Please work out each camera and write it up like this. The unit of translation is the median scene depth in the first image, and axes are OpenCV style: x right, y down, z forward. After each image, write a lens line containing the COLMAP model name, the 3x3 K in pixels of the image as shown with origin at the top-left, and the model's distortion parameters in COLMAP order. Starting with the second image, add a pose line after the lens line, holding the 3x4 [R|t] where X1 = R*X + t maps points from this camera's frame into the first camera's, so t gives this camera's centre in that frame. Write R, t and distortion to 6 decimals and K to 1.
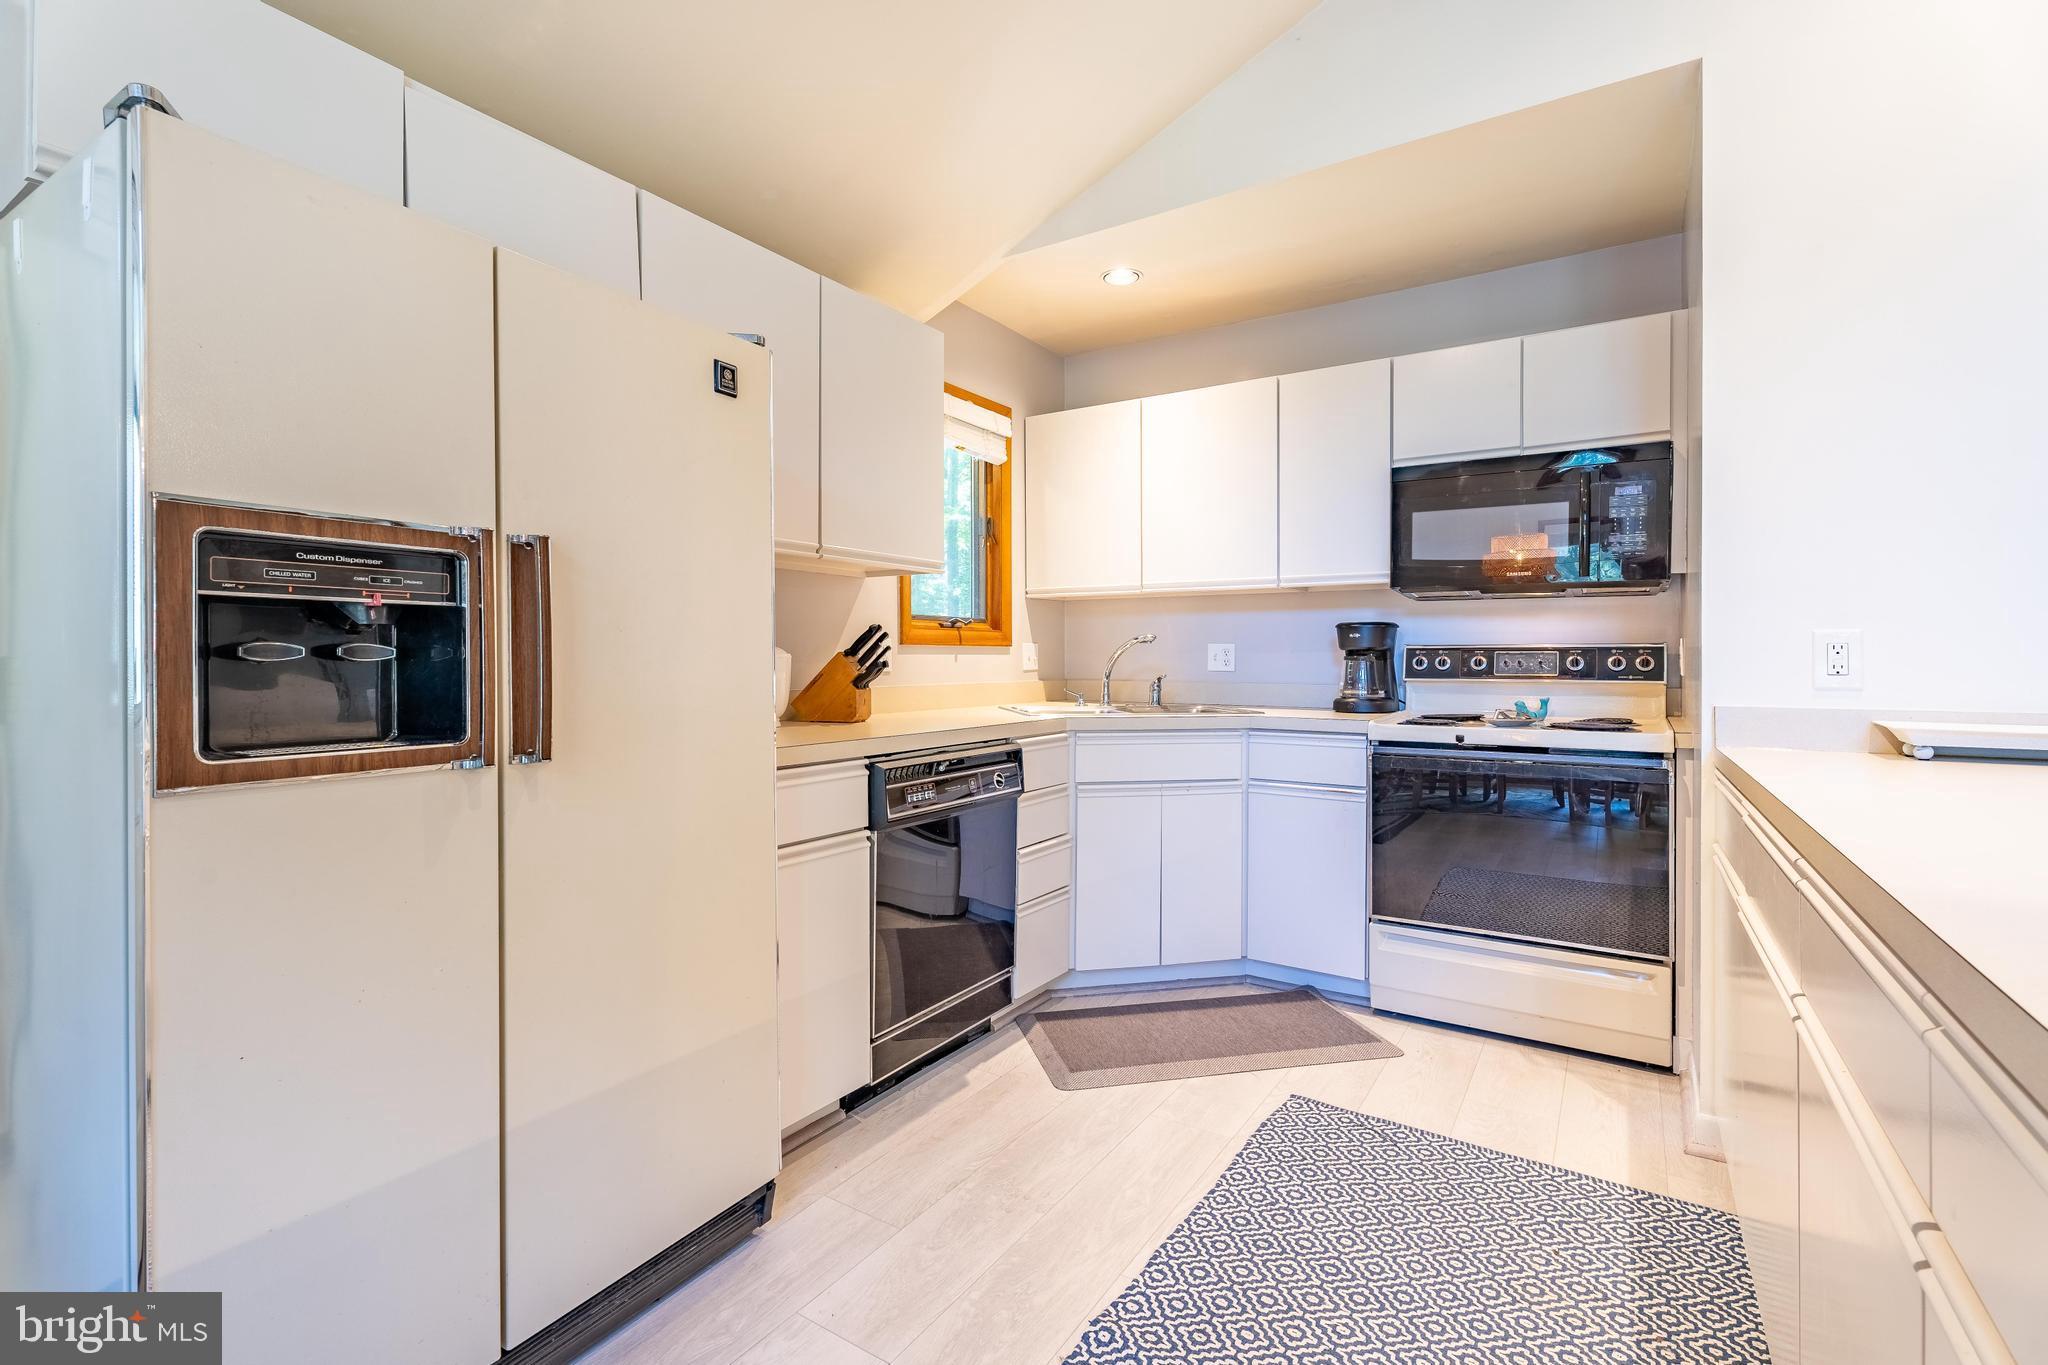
lens RADIAL K [[934.5, 0, 1031.6], [0, 934.5, 647.6], [0, 0, 1]] dist [0.001529, -0.000005]
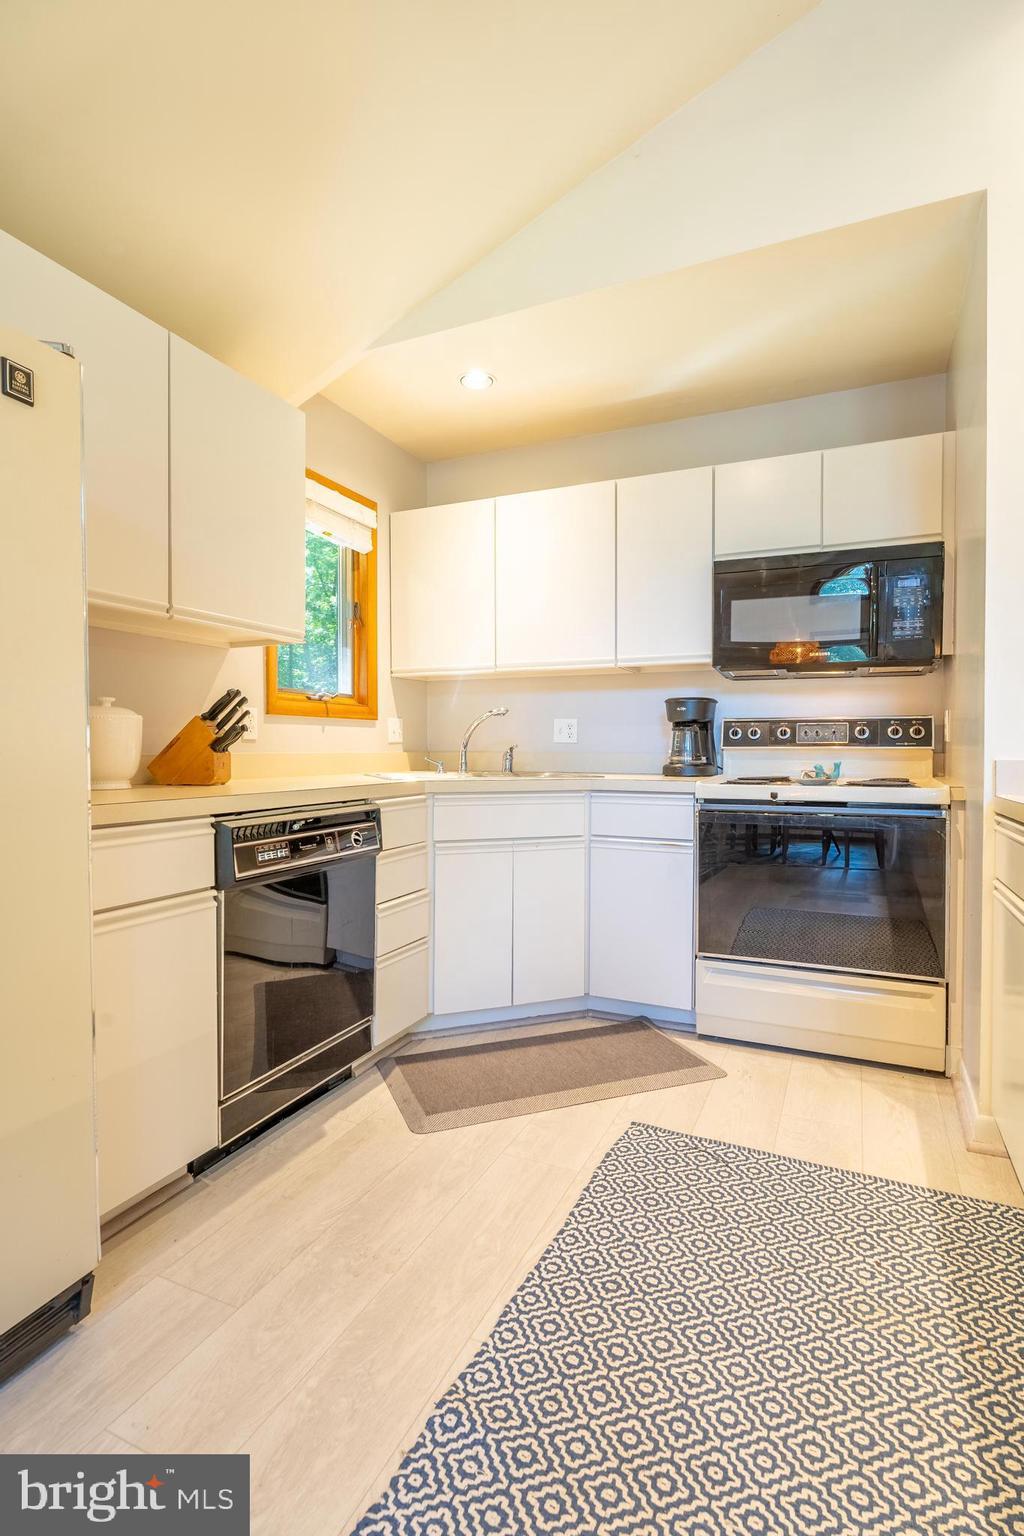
lens RADIAL K [[754.7, 0, 517.1], [0, 754.7, 768.0], [0, 0, 1]] dist [-0.002487, -0.000282]
pose [[0.990056, -0.005828, 0.140553, 0.023709], [0.000619, 0.999312, 0.037078, 0.032948], [-0.140672, -0.036622, 0.989379, 0.153527]]
